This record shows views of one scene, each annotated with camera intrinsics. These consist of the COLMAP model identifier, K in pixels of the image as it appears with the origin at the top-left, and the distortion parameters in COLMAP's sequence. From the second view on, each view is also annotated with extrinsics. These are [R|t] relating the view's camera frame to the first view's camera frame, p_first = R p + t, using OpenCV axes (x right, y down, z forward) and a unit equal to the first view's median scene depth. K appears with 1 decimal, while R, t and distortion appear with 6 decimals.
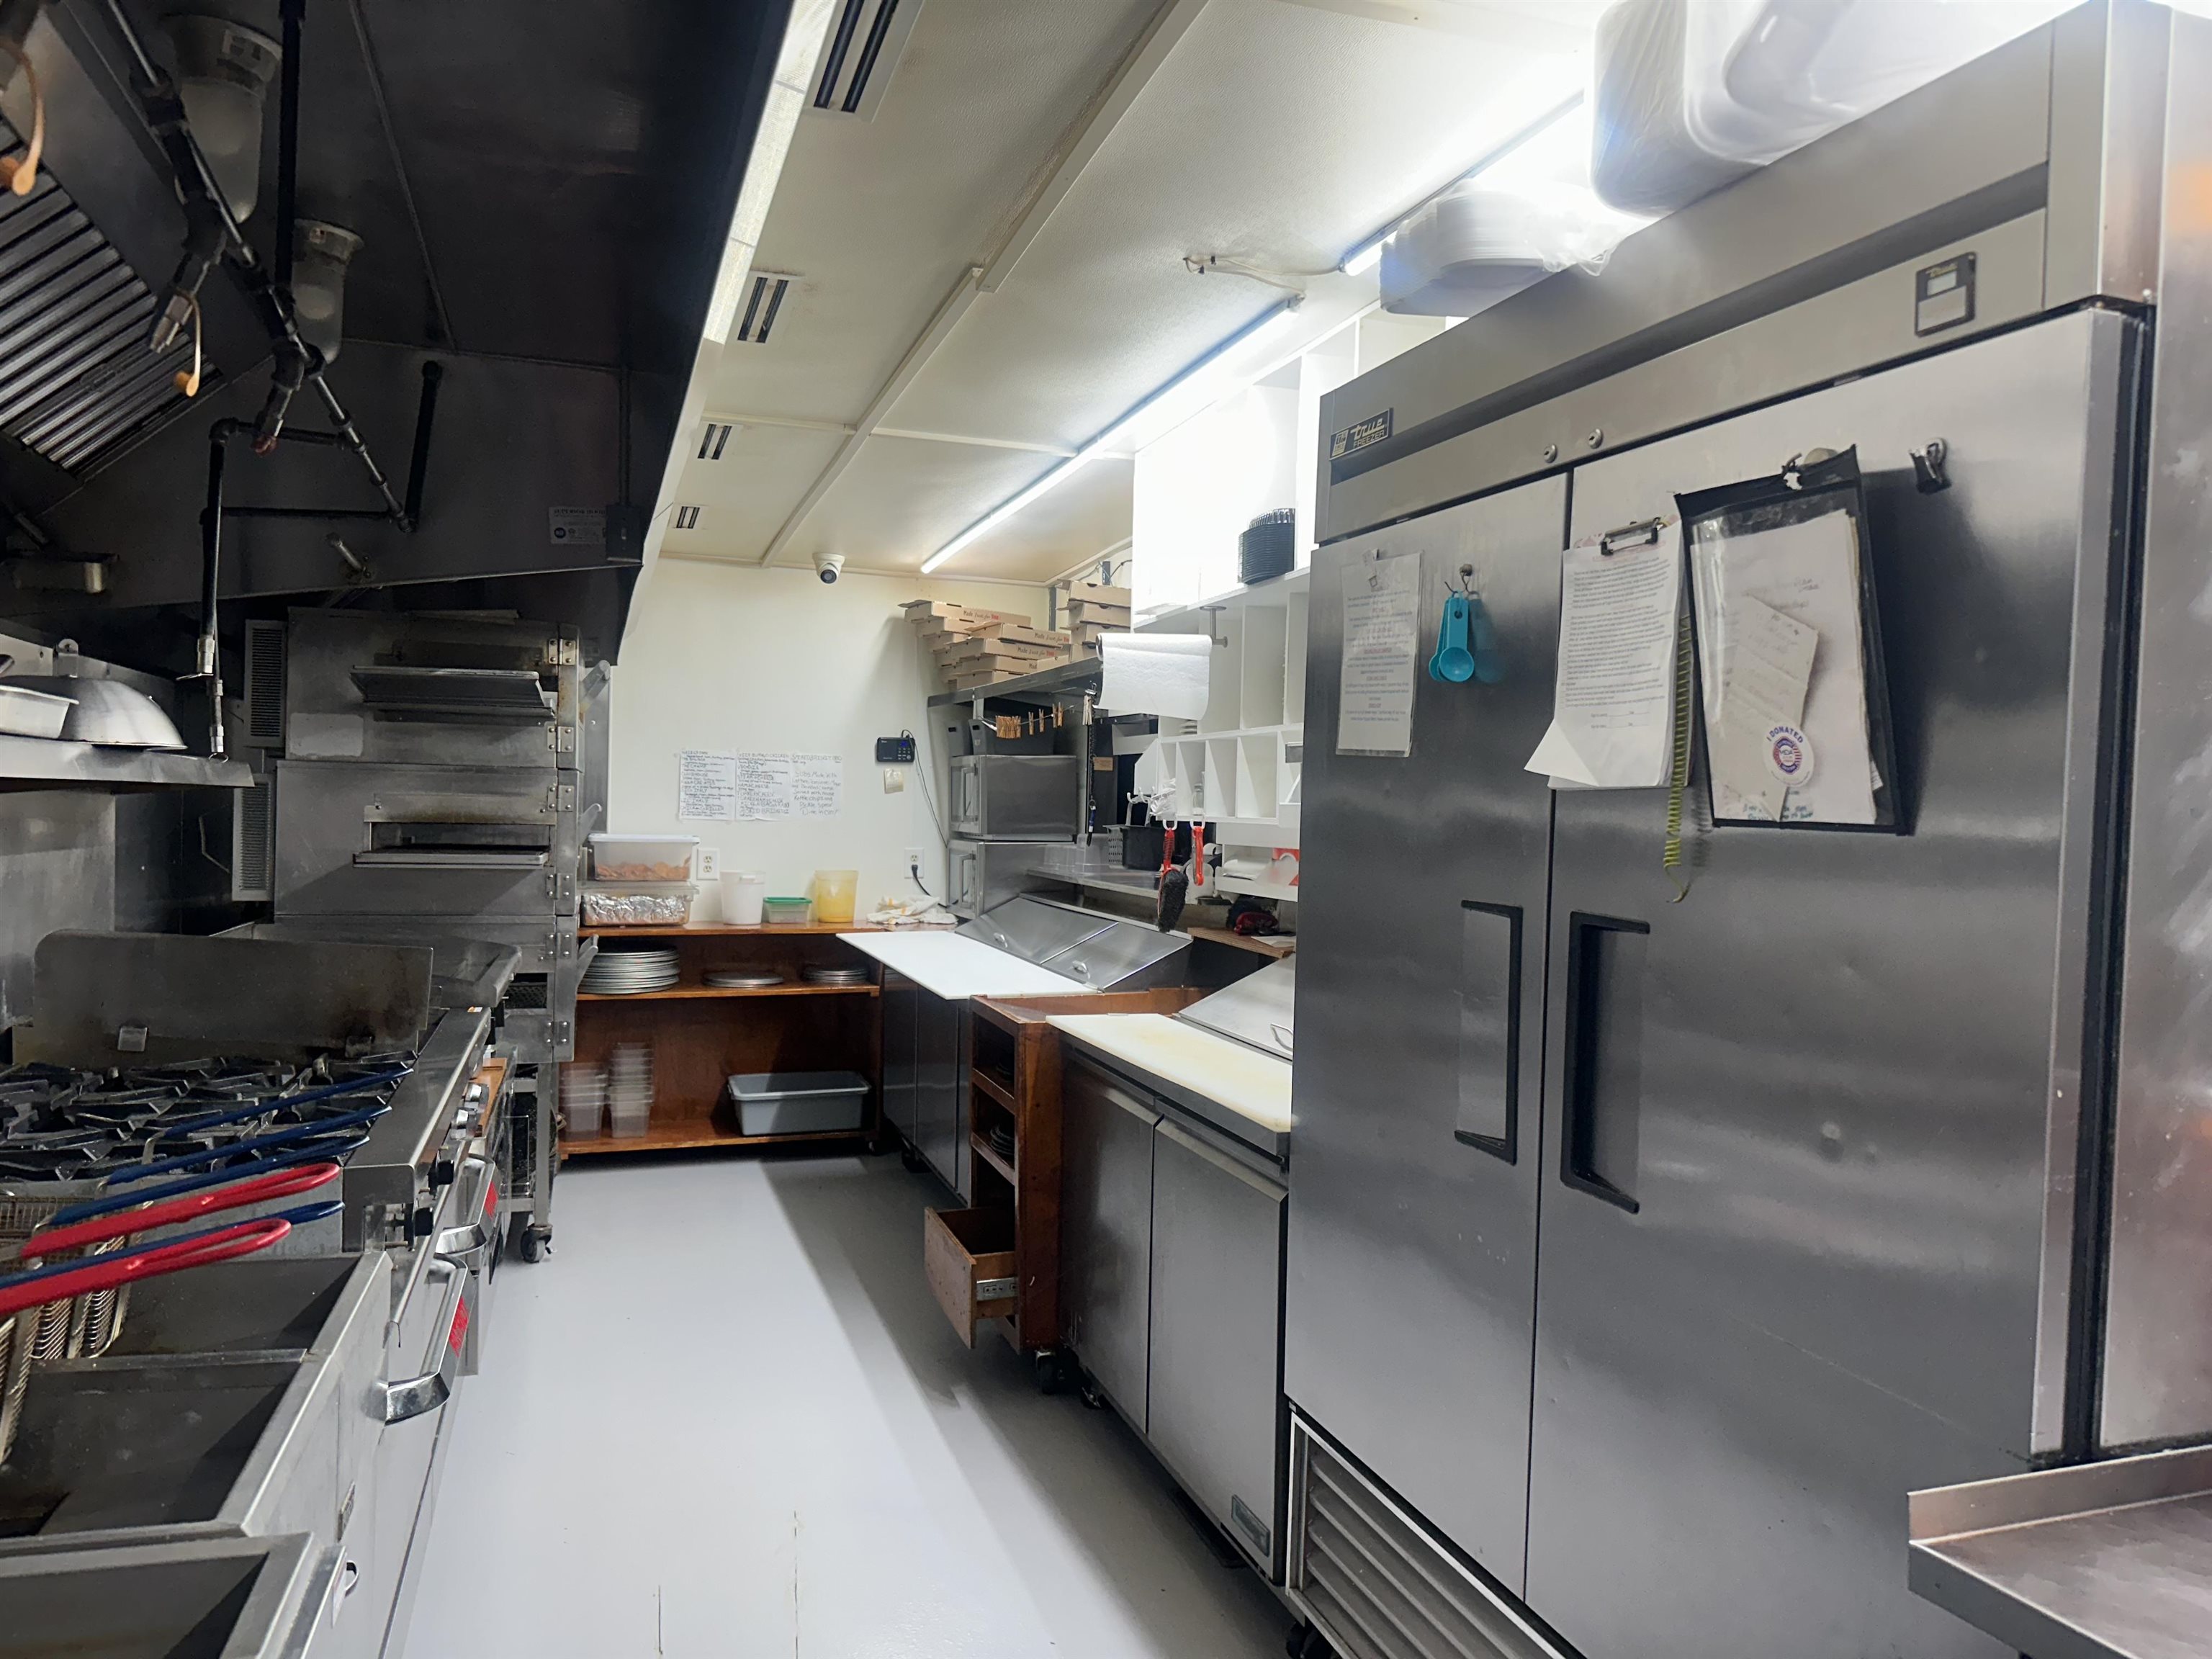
lens RADIAL K [[1529.9, 0, 1160.5], [0, 1529.9, 817.6], [0, 0, 1]] dist [0.018960, -0.025267]
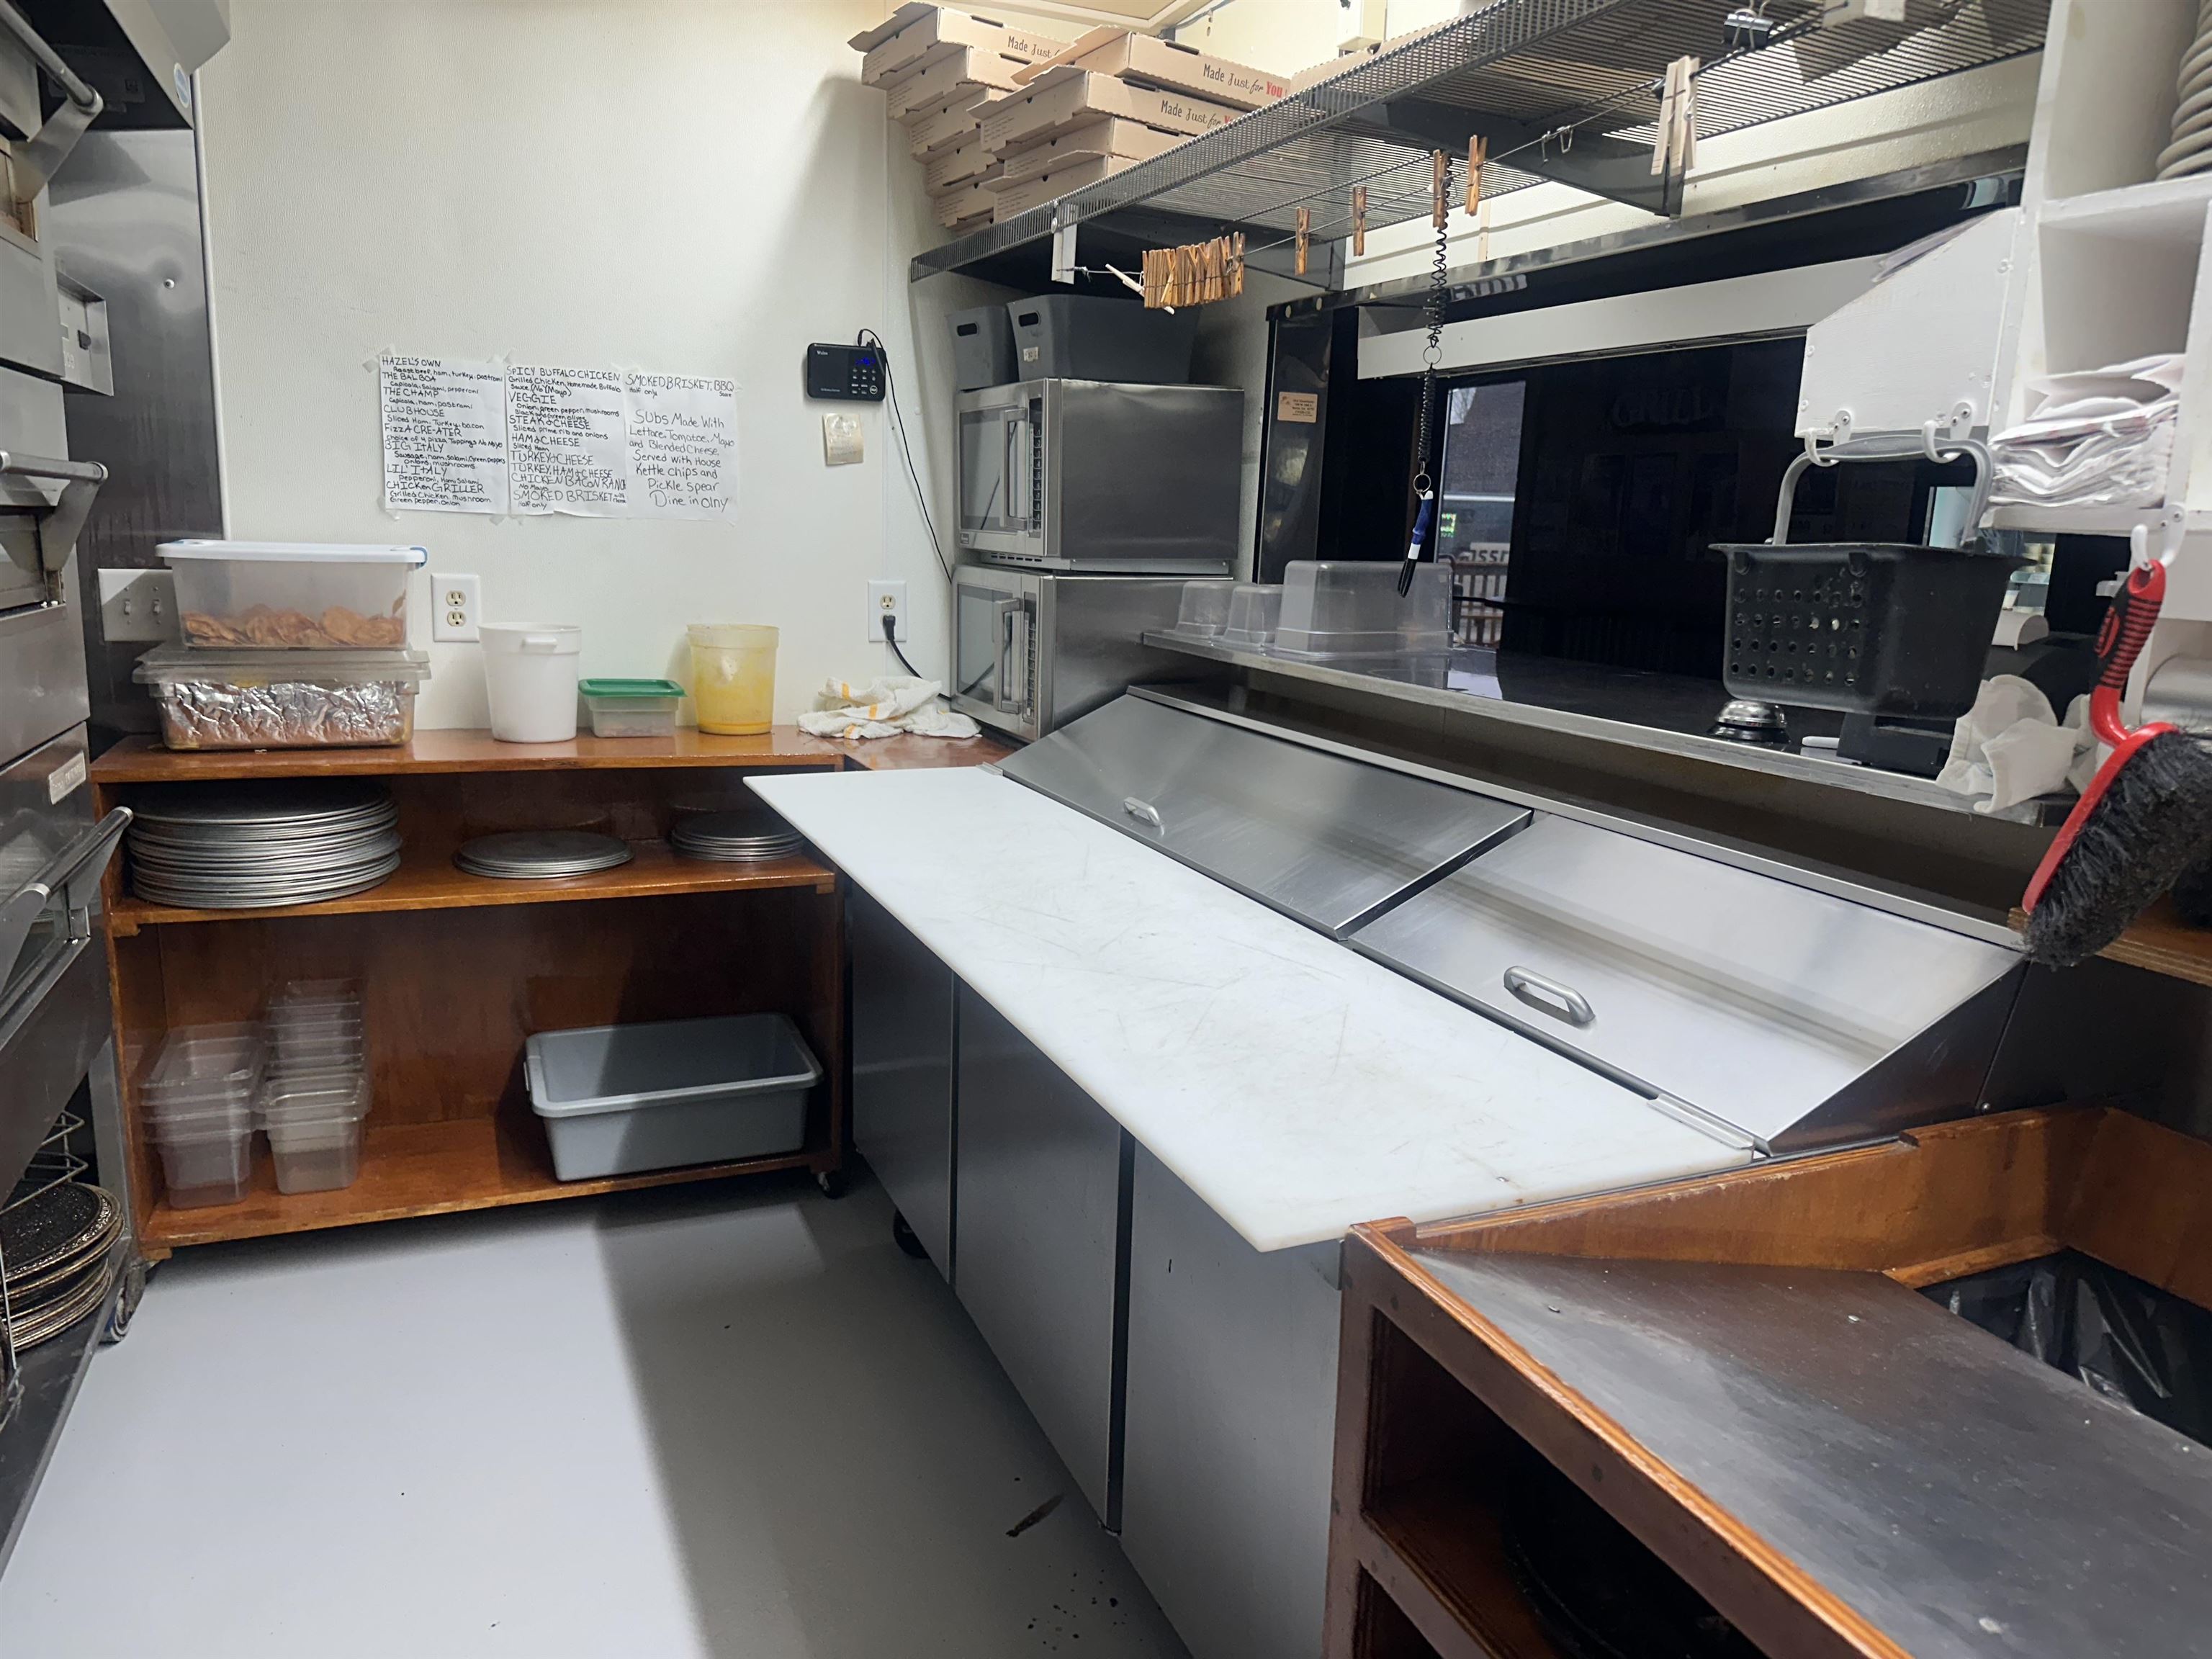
lens RADIAL K [[1529.9, 0, 1128.8], [0, 1529.9, 843.8], [0, 0, 1]] dist [0.018960, -0.025267]
pose [[0.998082, 0.005483, 0.061666, -0.133562], [-0.017669, 0.979869, 0.198859, 0.003985], [-0.059334, -0.199568, 0.978086, 0.581867]]
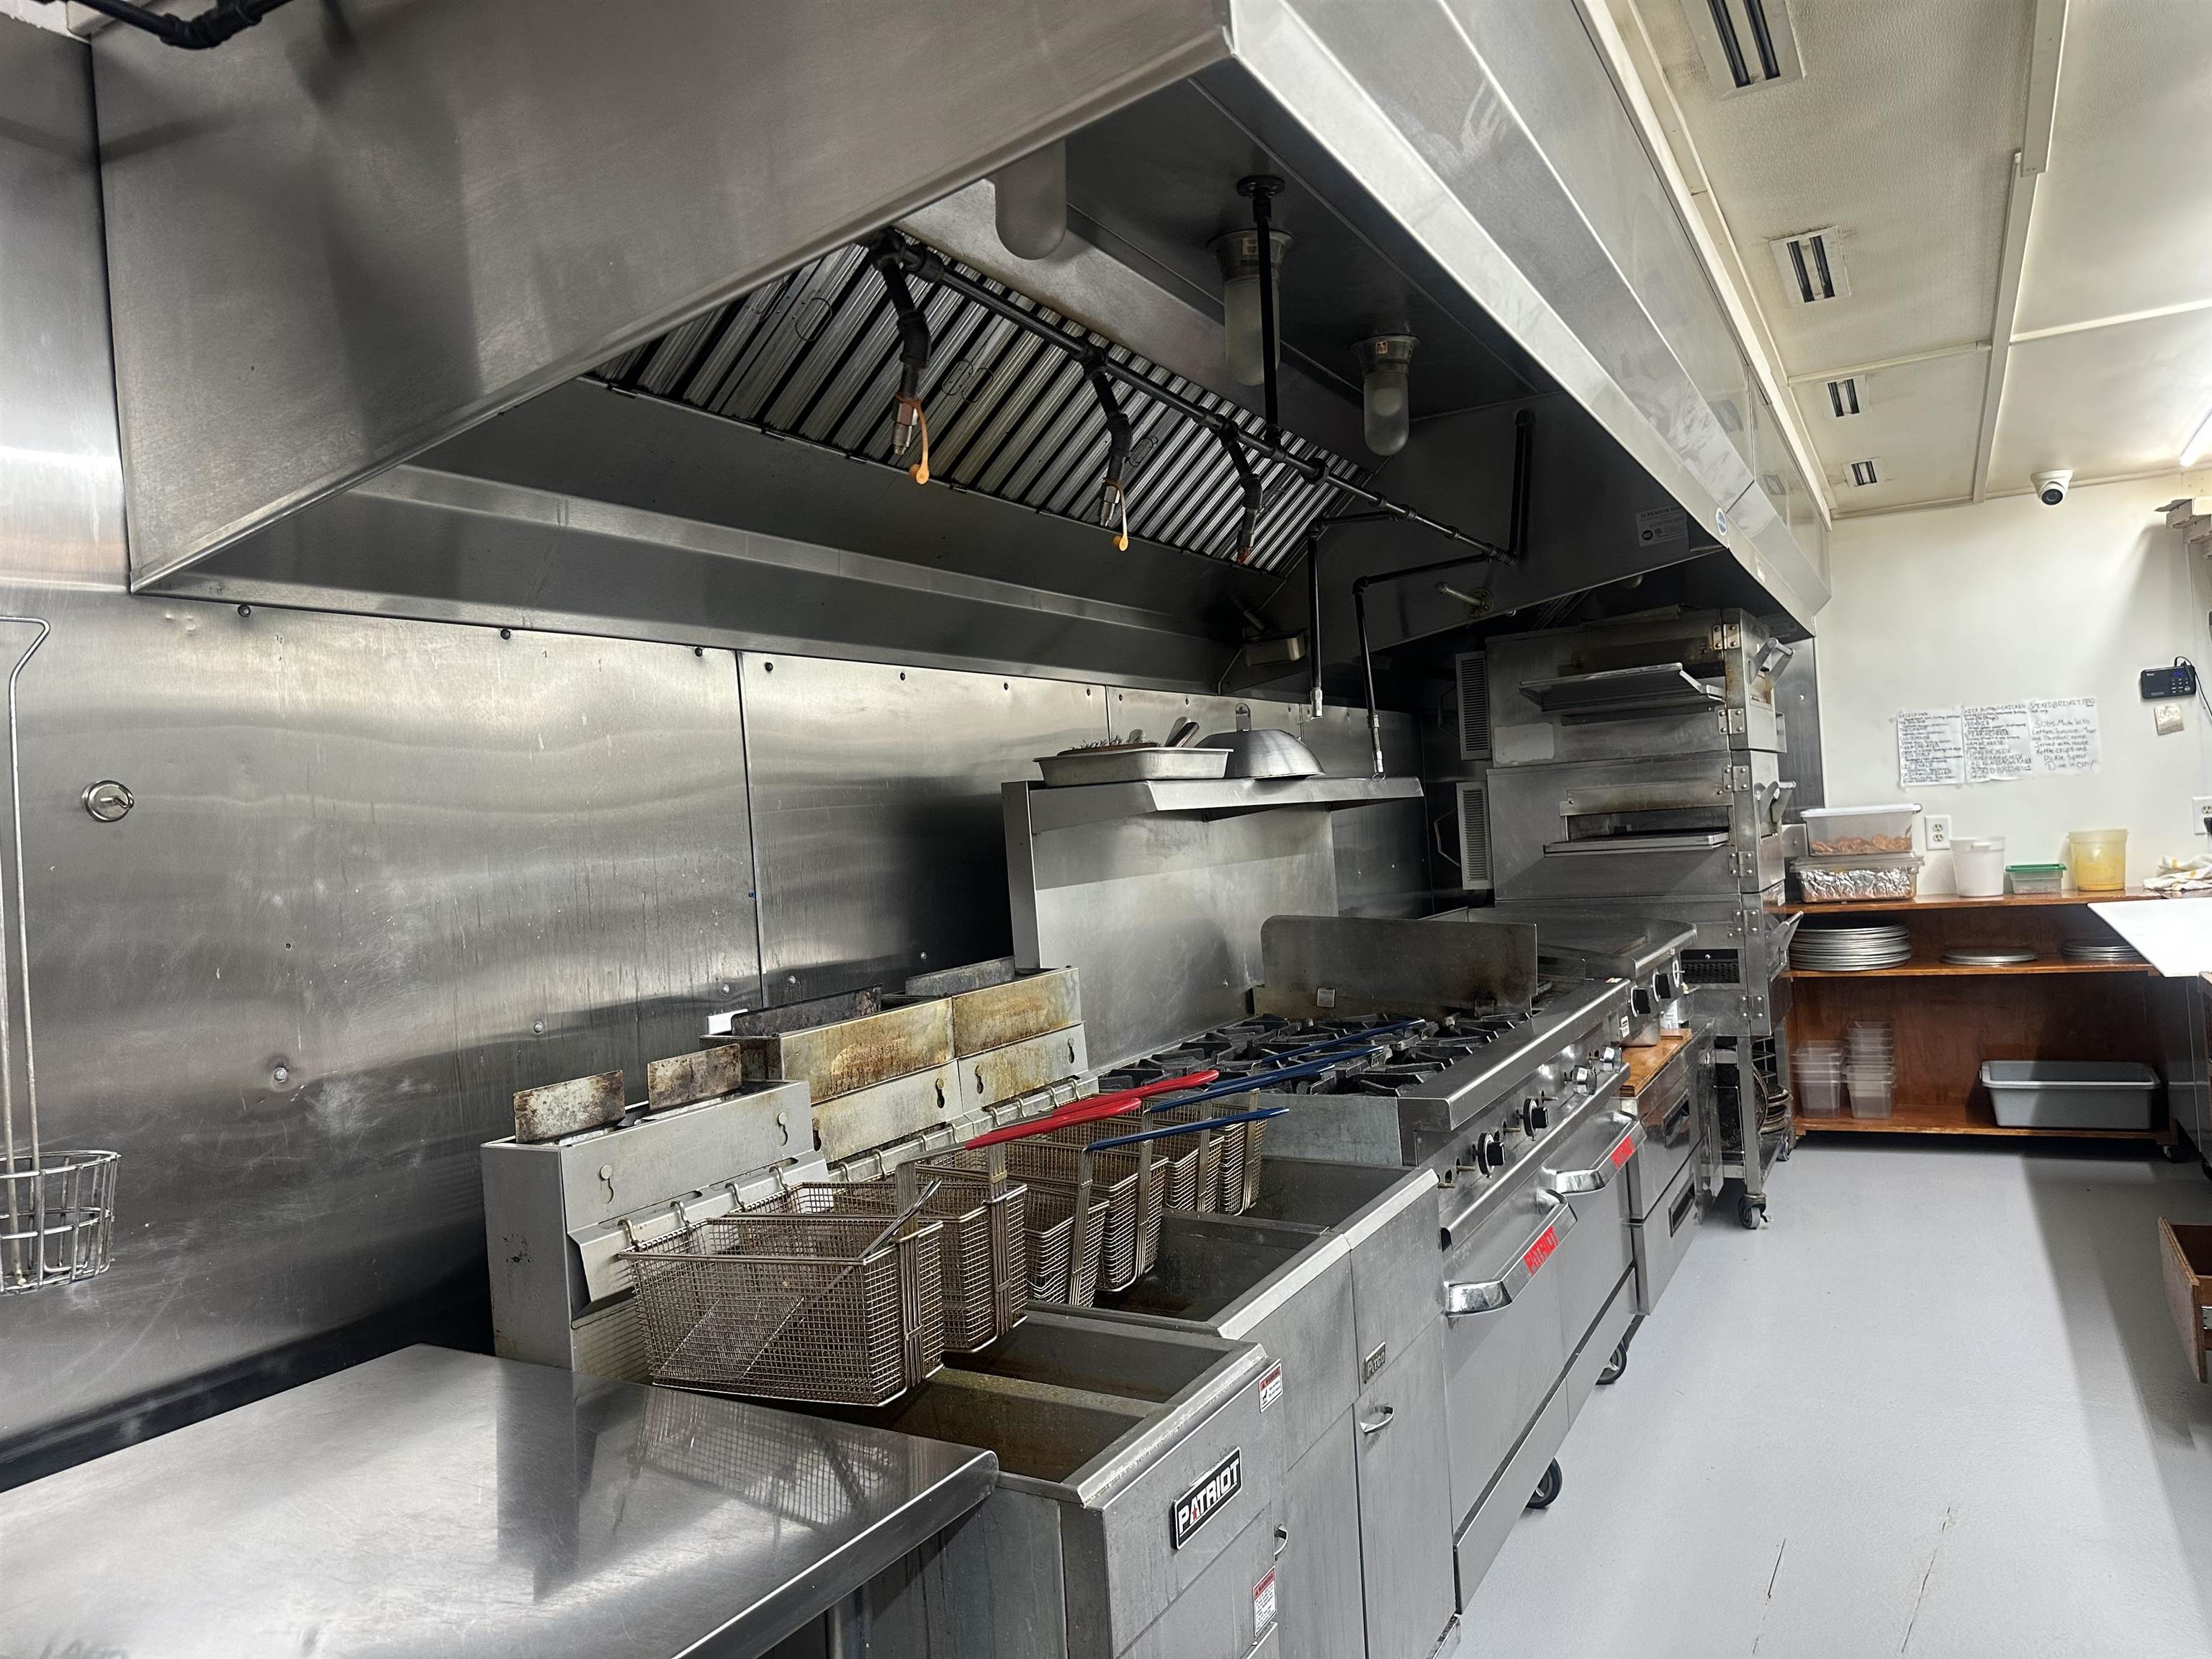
lens RADIAL K [[1529.9, 0, 1093.0], [0, 1529.9, 825.2], [0, 0, 1]] dist [0.018960, -0.025267]
pose [[0.648804, -0.067912, -0.757919, 0.090463], [0.080631, 0.996538, -0.020270, 0.003646], [0.756672, -0.047960, 0.652034, 0.002127]]
